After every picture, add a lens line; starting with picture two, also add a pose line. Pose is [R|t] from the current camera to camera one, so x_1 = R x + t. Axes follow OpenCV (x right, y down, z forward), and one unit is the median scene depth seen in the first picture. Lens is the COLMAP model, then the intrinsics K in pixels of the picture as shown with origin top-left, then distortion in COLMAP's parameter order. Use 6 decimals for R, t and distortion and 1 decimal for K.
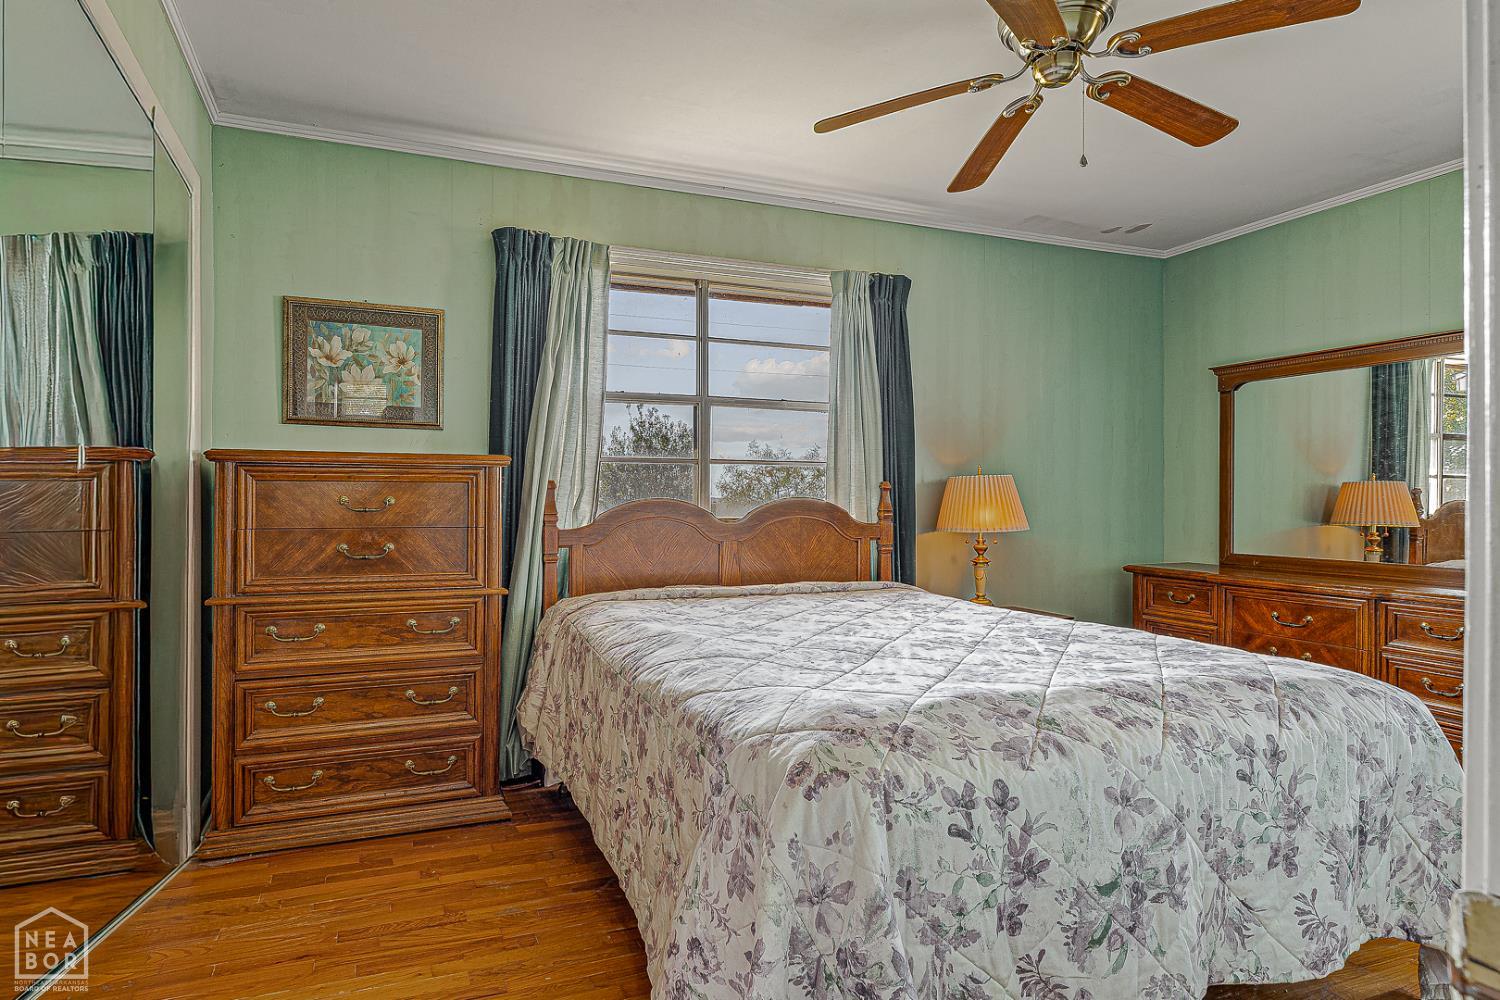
lens RADIAL K [[902.0, 0, 750.0], [0, 902.0, 500.0], [0, 0, 1]] dist [0.000879, 0.000254]
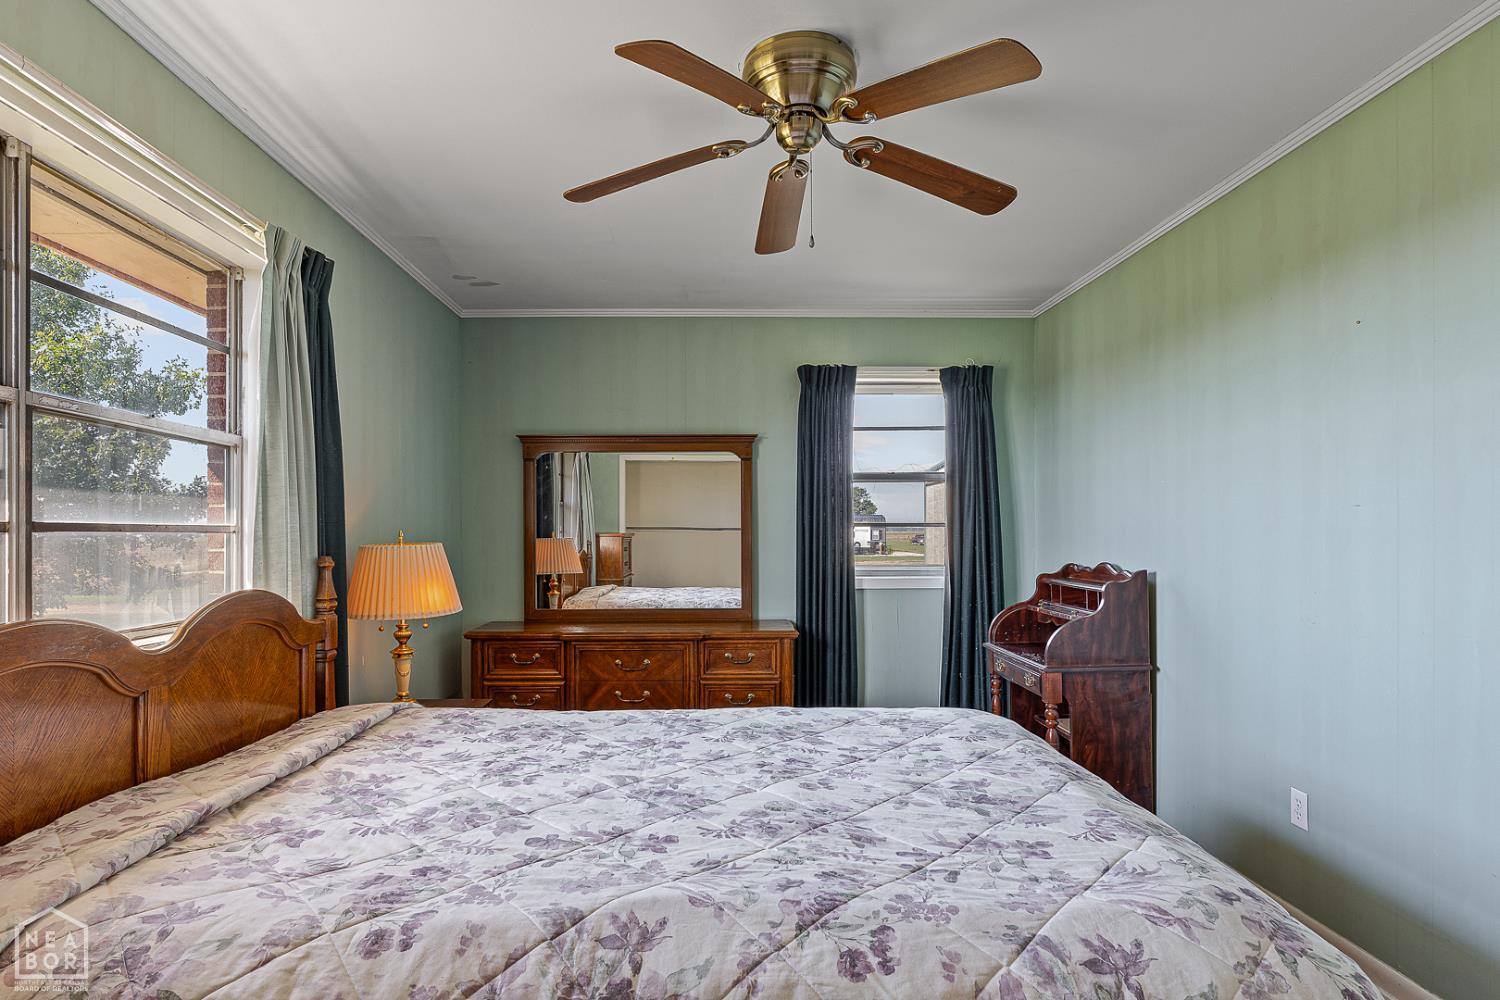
lens RADIAL K [[786.5, 0, 745.4], [0, 786.5, 530.4], [0, 0, 1]] dist [-0.002009, -0.000347]
pose [[0.353247, 0.001239, 0.935529, -0.285340], [0.001883, 0.999996, -0.002035, -0.036973], [-0.935528, 0.002480, 0.353243, 0.478910]]
